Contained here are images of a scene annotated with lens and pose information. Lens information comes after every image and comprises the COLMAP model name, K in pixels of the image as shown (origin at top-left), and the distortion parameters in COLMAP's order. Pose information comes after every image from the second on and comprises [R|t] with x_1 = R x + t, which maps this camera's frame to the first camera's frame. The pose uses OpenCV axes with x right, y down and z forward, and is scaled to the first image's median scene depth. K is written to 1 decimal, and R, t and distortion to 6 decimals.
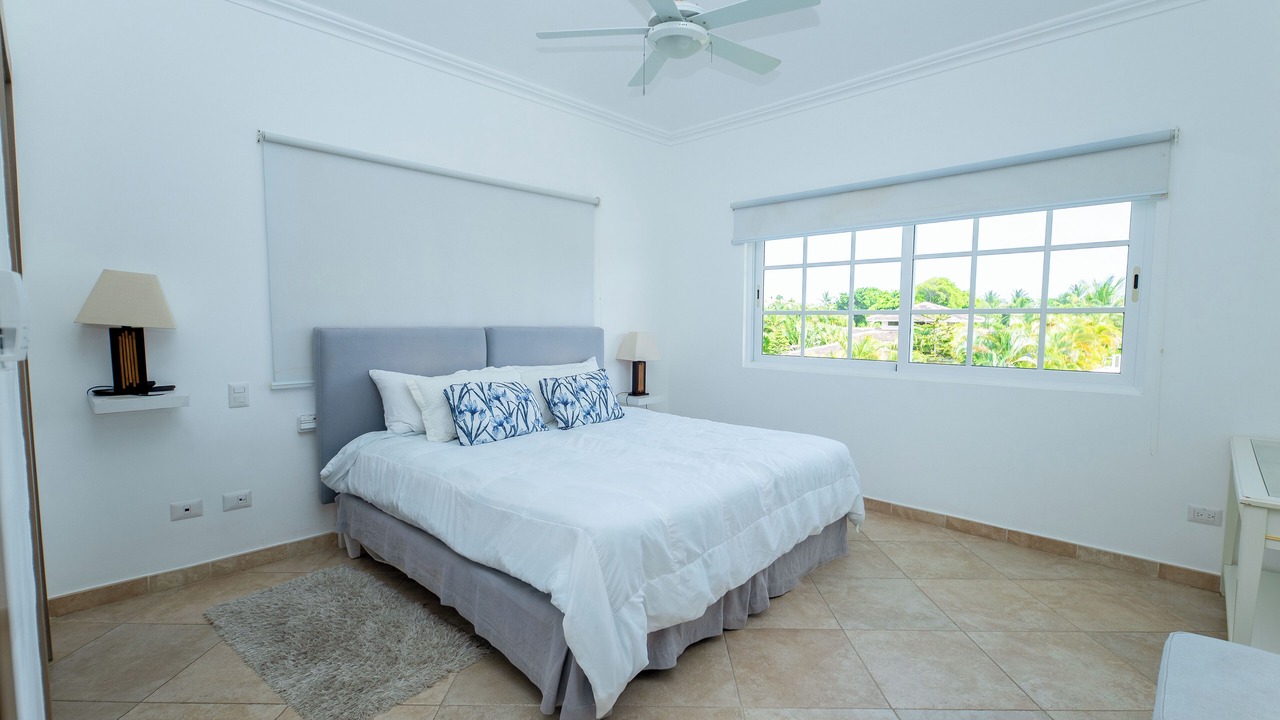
lens RADIAL K [[579.4, 0, 637.2], [0, 579.4, 386.6], [0, 0, 1]] dist [0.021425, -0.011927]
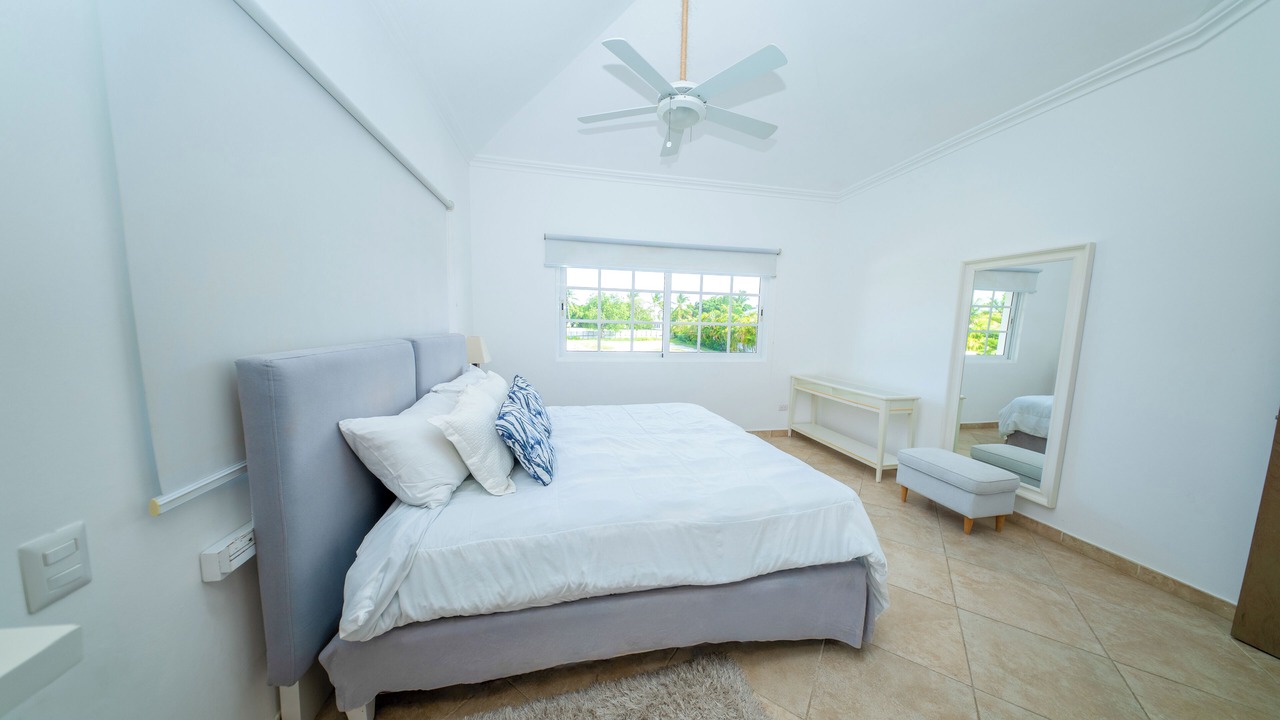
lens RADIAL K [[377.3, 0, 642.4], [0, 377.3, 363.0], [0, 0, 1]] dist [0.009572, -0.003000]
pose [[0.558945, -0.086405, 0.824691, -0.656786], [0.076687, 0.995680, 0.052345, -0.093987], [-0.825651, 0.033985, 0.563157, 0.558771]]
